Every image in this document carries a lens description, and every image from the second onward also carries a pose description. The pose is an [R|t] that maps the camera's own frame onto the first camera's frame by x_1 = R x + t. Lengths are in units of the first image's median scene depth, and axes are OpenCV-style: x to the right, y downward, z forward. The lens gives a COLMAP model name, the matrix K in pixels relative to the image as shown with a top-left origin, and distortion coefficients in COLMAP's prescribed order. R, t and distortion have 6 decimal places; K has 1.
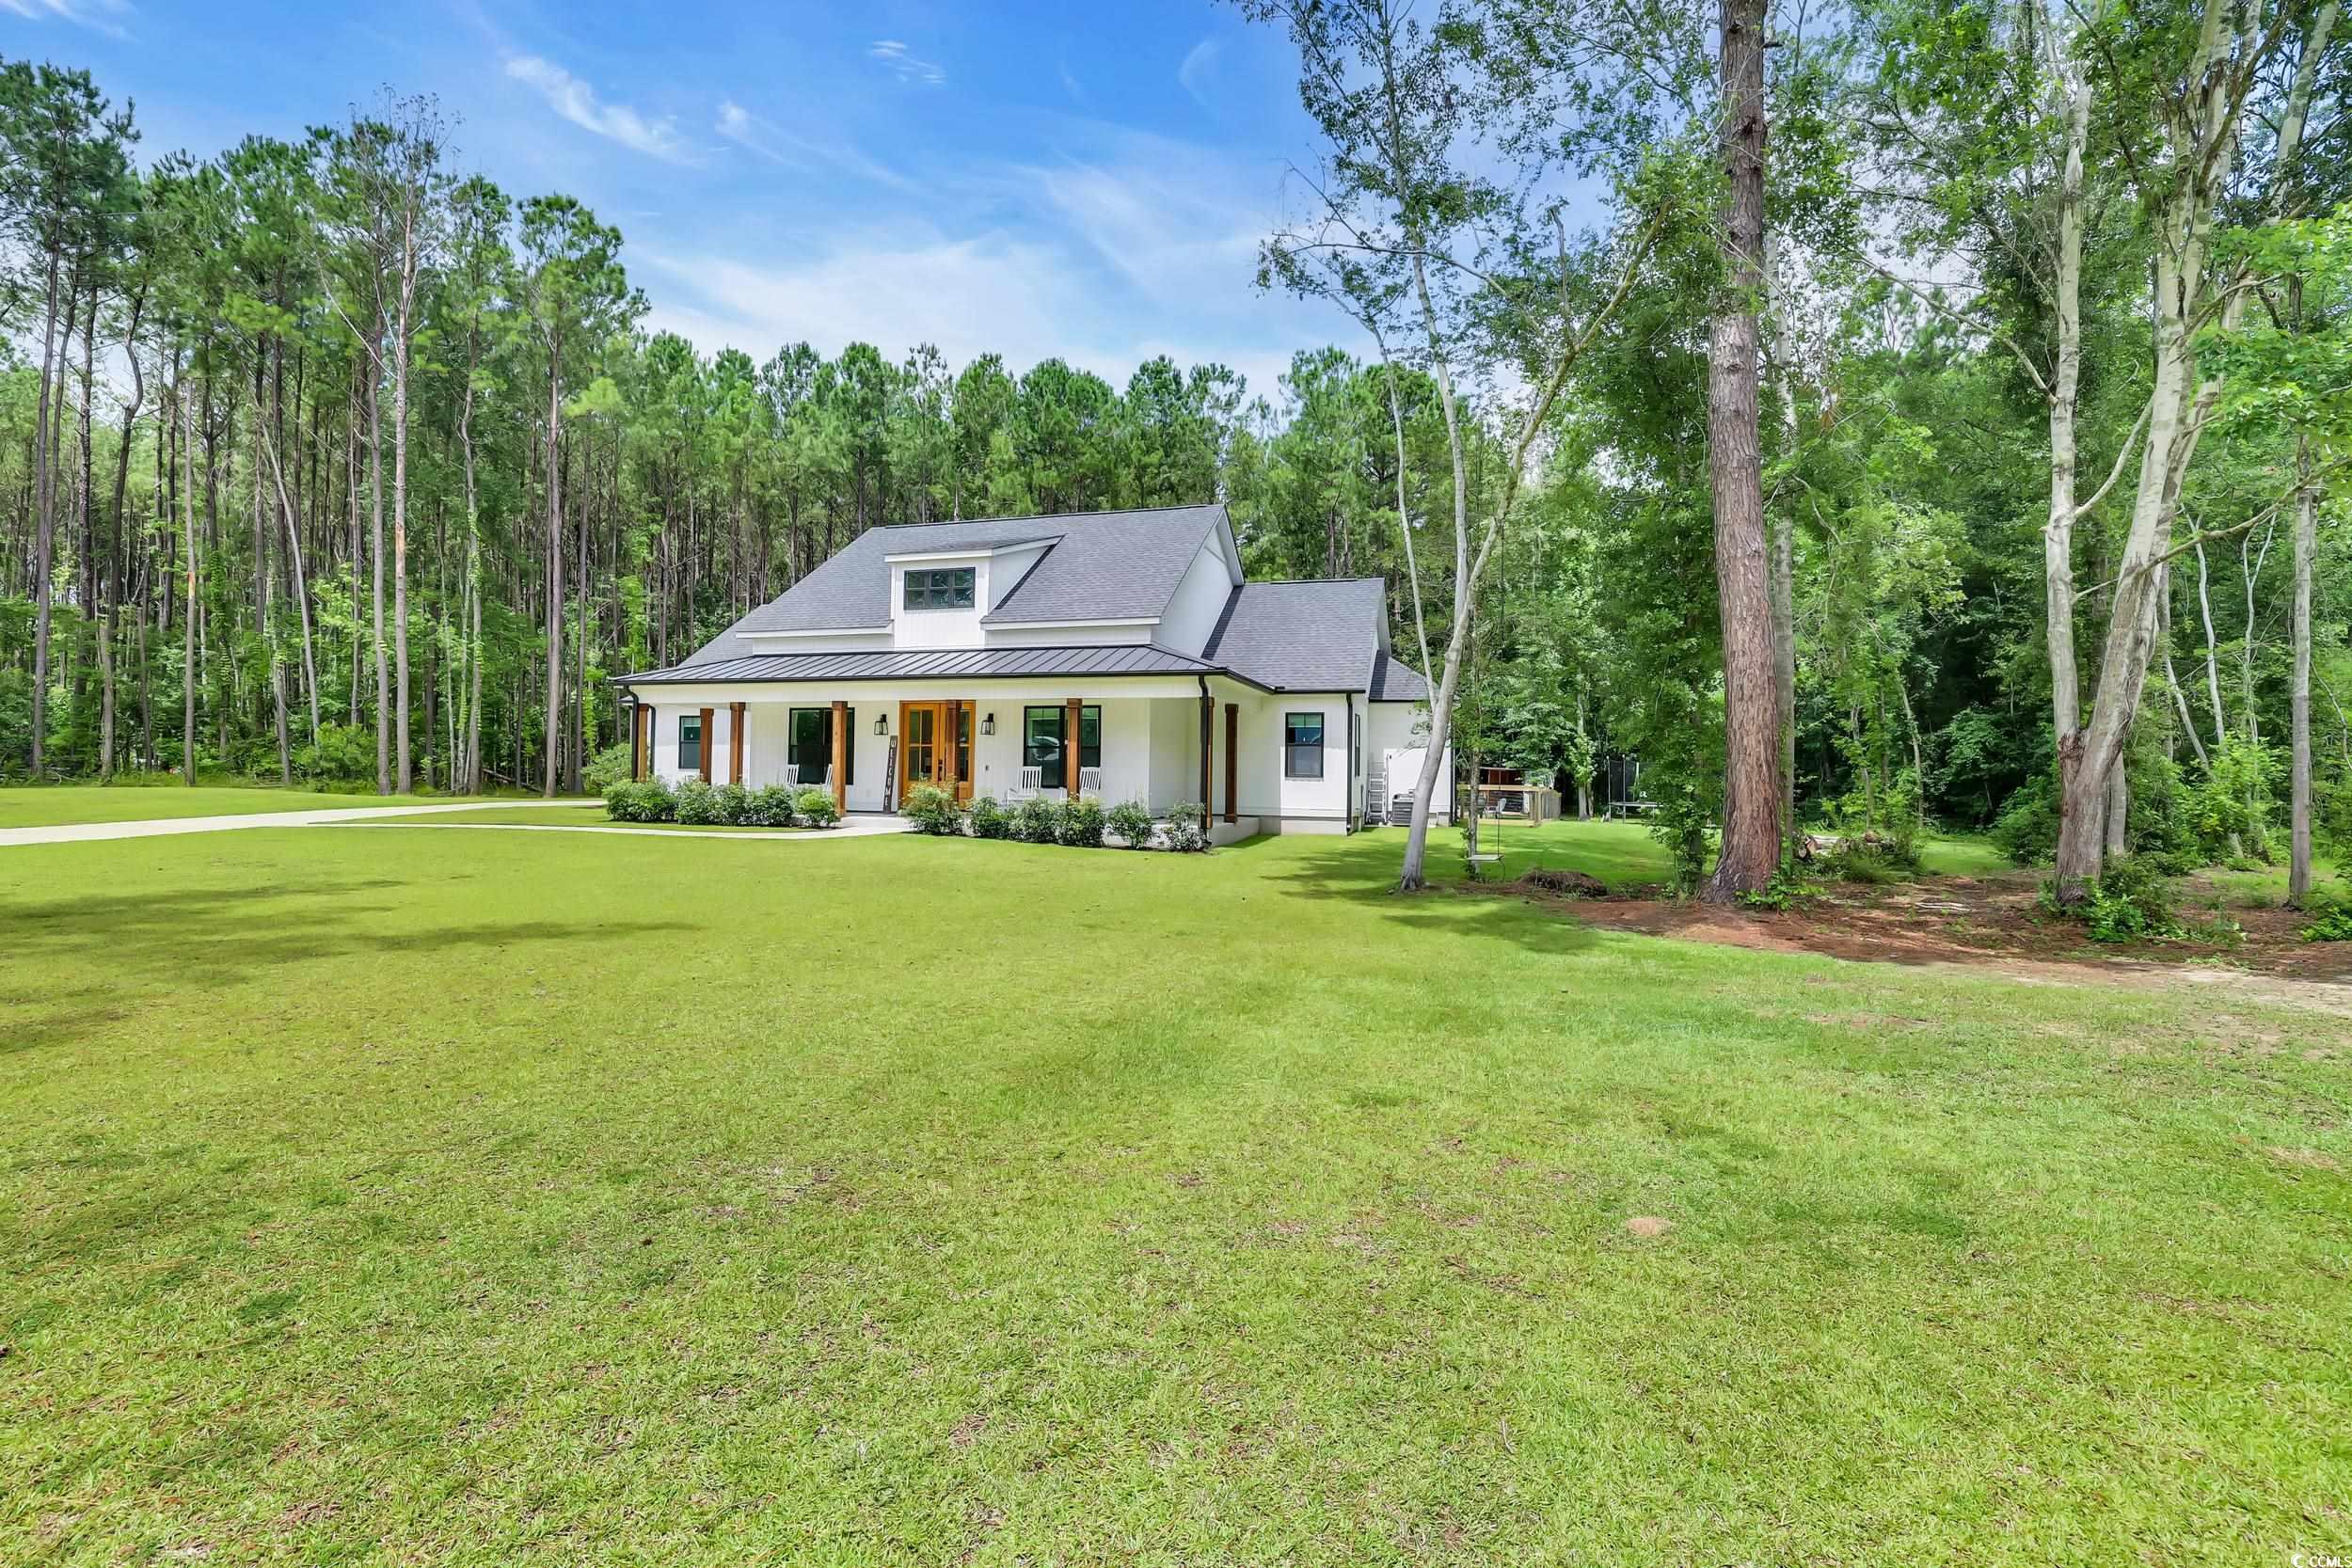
lens RADIAL K [[951.0, 0, 1176.0], [0, 951.0, 784.0], [0, 0, 1]] dist [-0.013420, 0.000026]
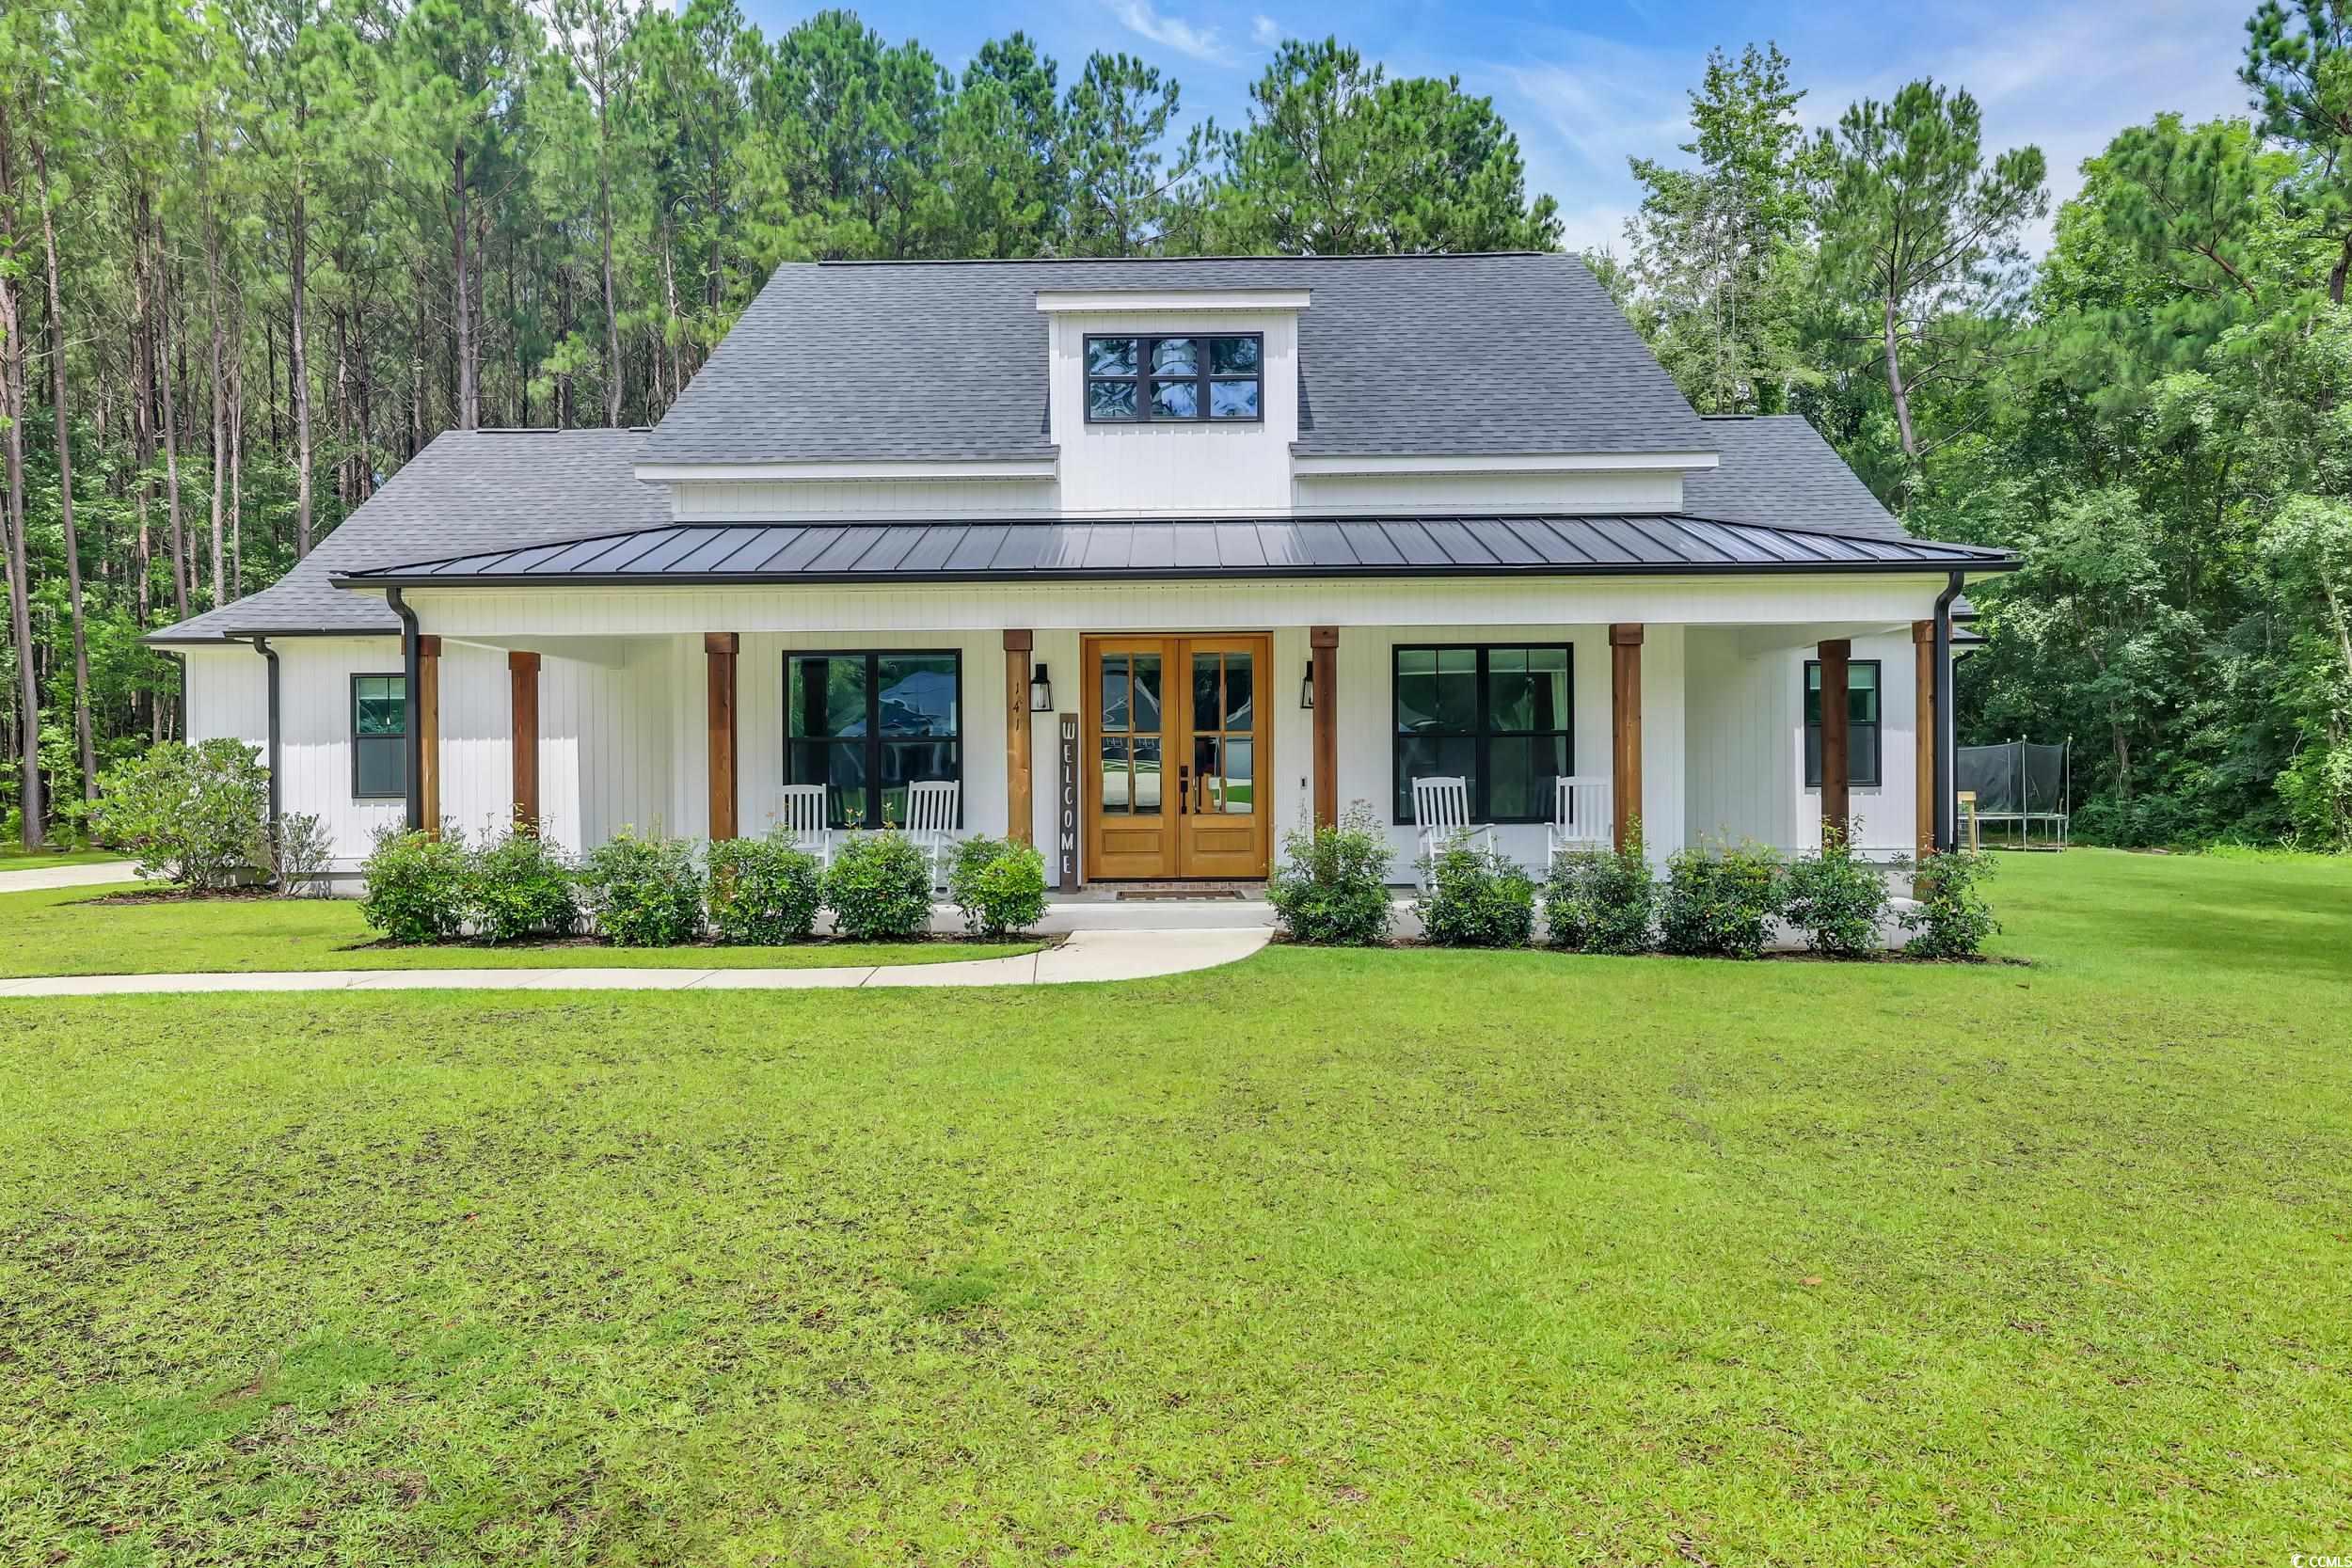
lens RADIAL K [[1532.0, 0, 1176.0], [0, 1532.0, 784.0], [0, 0, 1]] dist [0.005030, 0.000753]
pose [[0.971562, -0.019426, 0.235985, -0.412686], [0.021410, 0.999754, -0.005846, -0.013422], [-0.235814, 0.010732, 0.971739, 0.310232]]
